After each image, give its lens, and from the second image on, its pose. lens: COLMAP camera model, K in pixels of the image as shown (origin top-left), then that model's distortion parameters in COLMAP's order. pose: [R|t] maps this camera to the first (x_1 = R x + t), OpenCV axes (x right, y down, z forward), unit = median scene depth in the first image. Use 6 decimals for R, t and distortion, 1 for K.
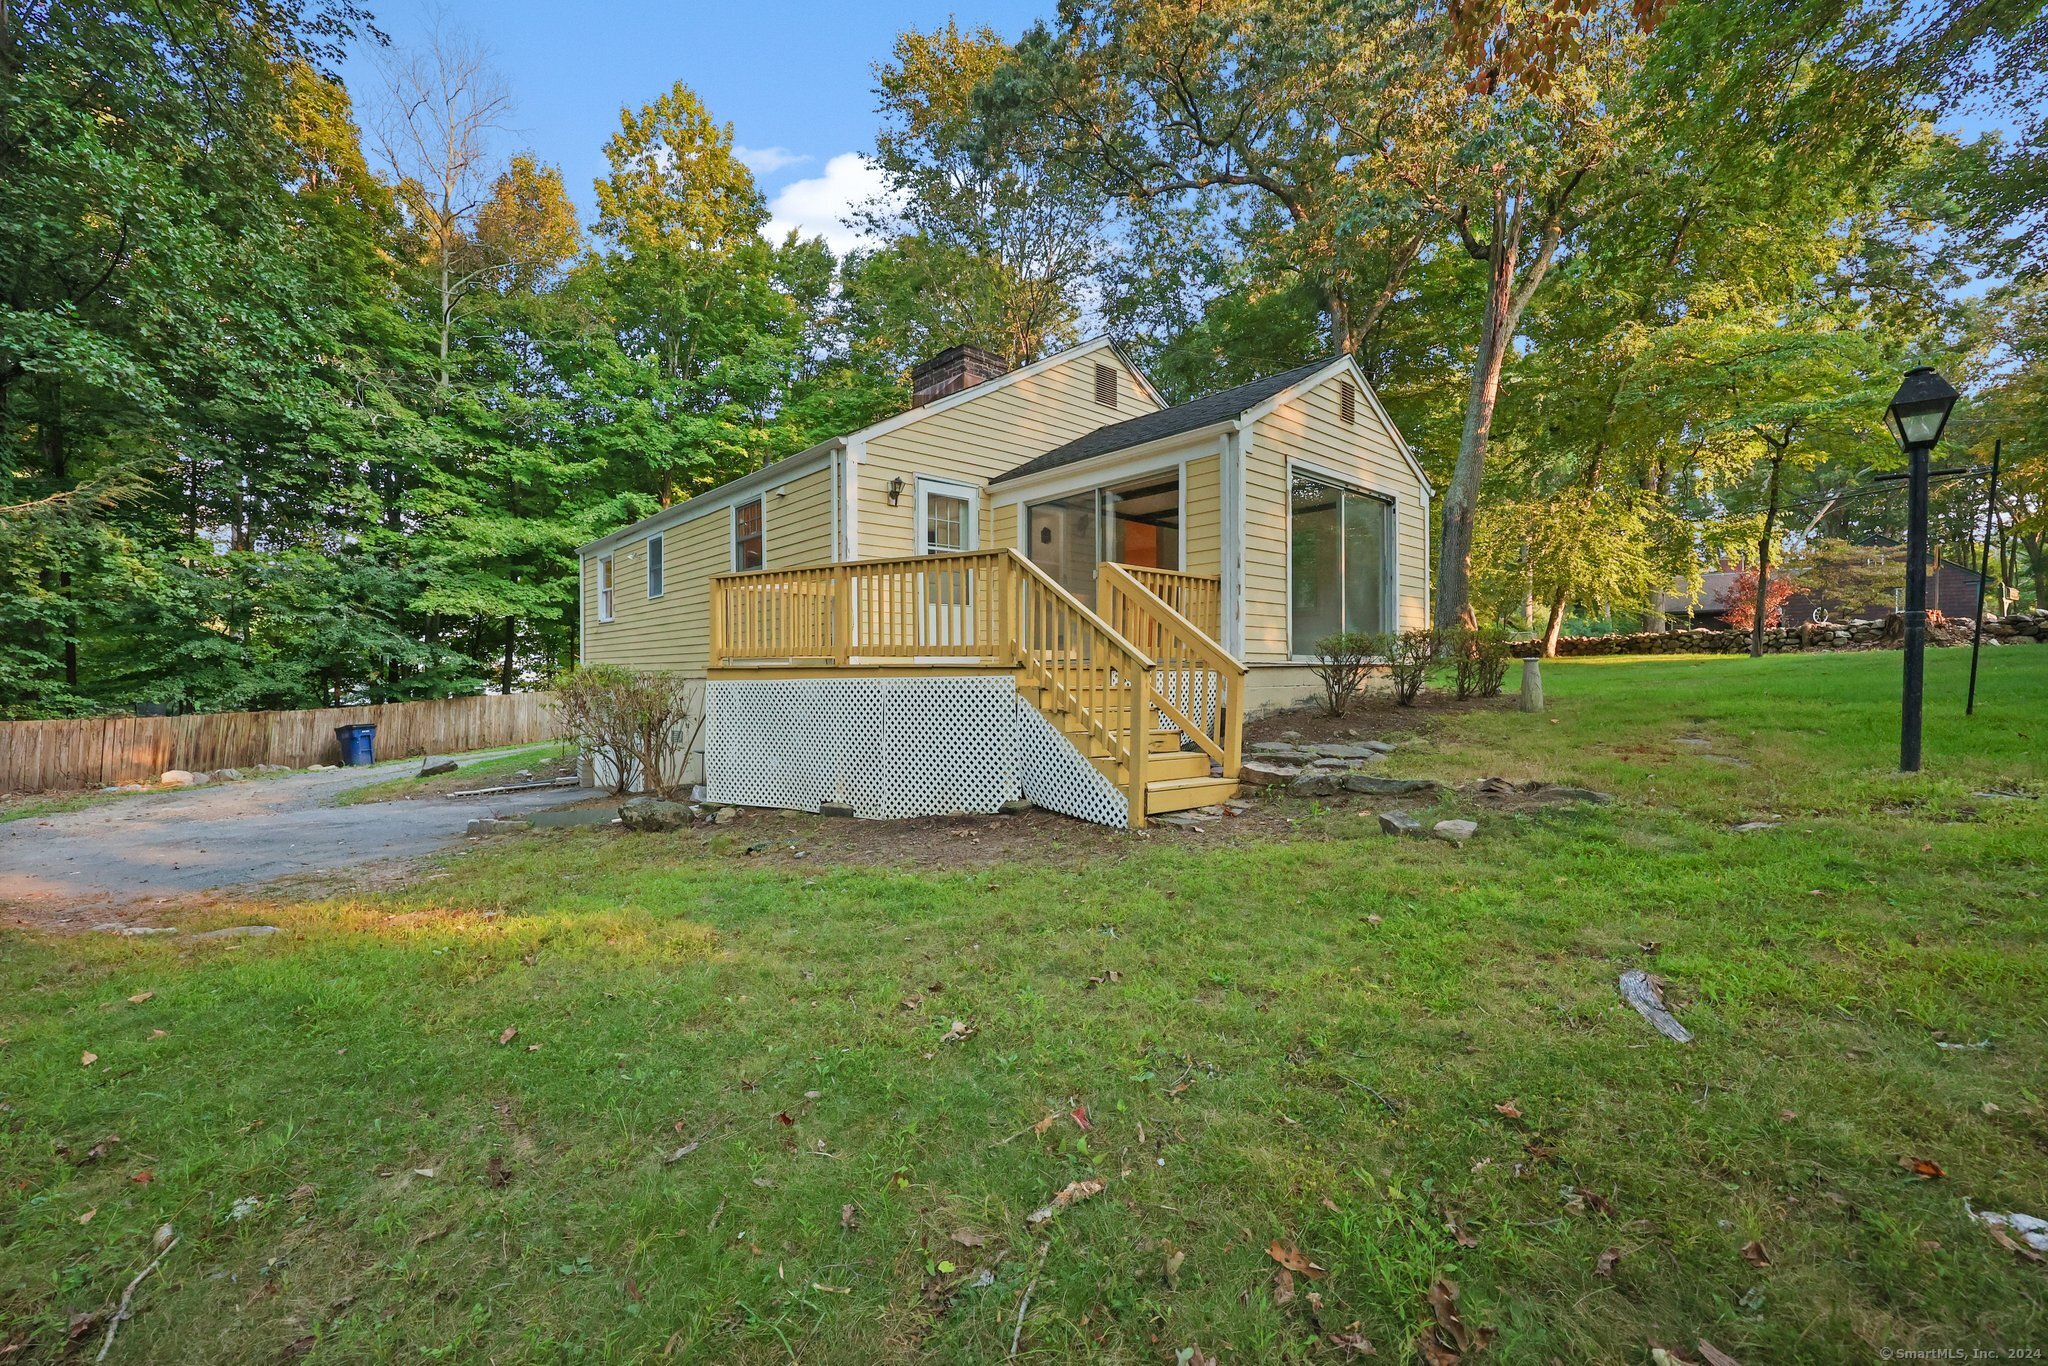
lens RADIAL K [[821.3, 0, 1018.7], [0, 821.3, 681.3], [0, 0, 1]] dist [-0.000644, -0.000058]
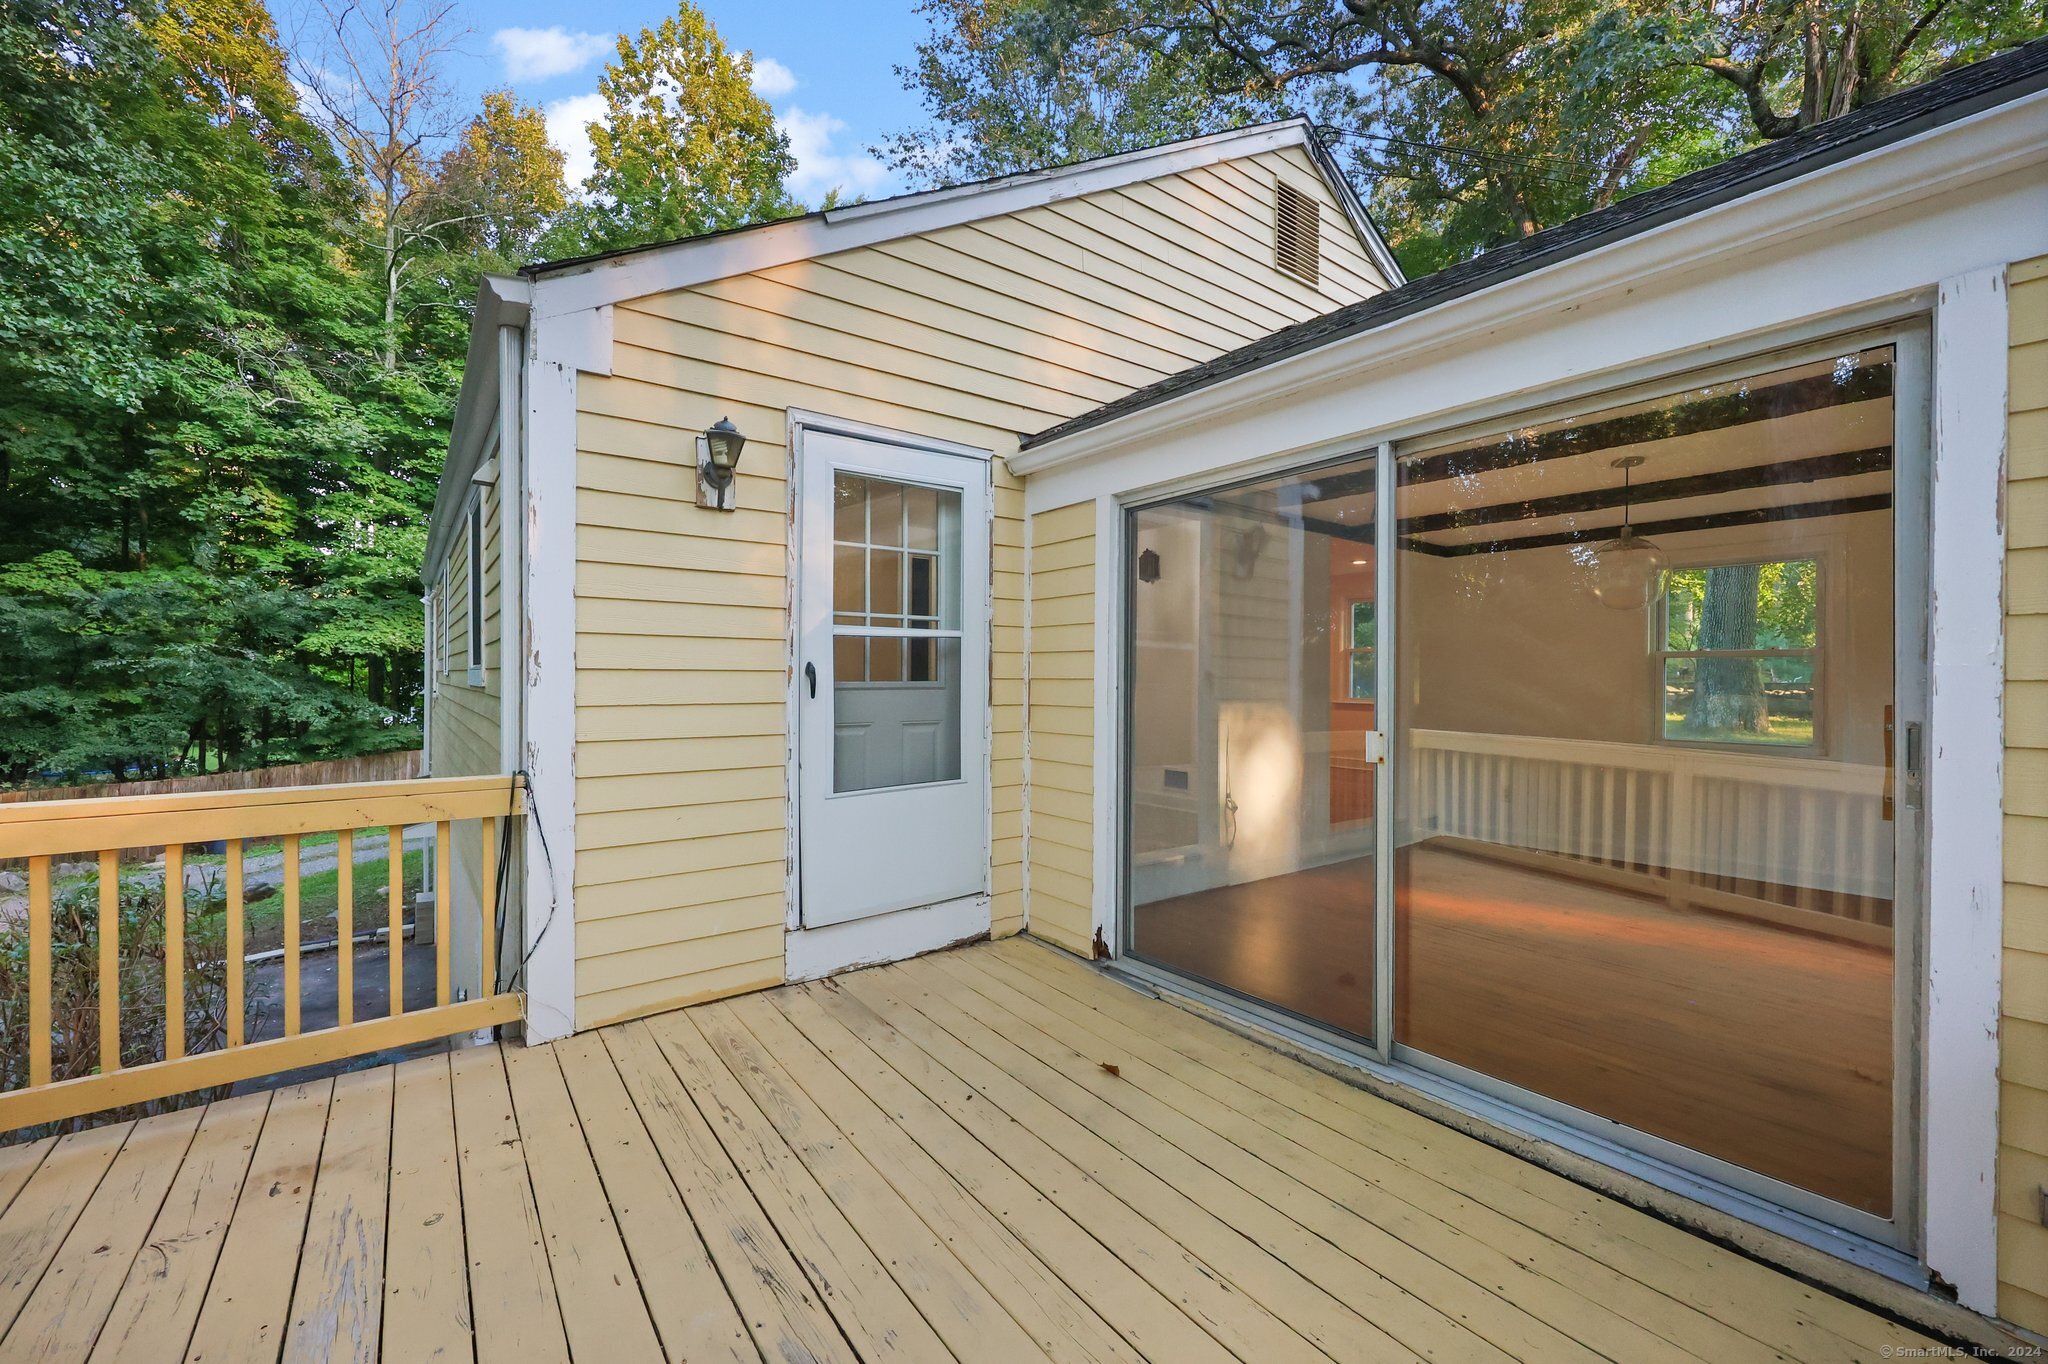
lens RADIAL K [[821.3, 0, 1018.7], [0, 821.3, 680.3], [0, 0, 1]] dist [-0.000644, -0.000058]
pose [[0.996436, 0.009404, -0.083826, -0.002102], [-0.009676, 0.999949, -0.002841, -0.057404], [0.083795, 0.003642, 0.996476, 0.269329]]
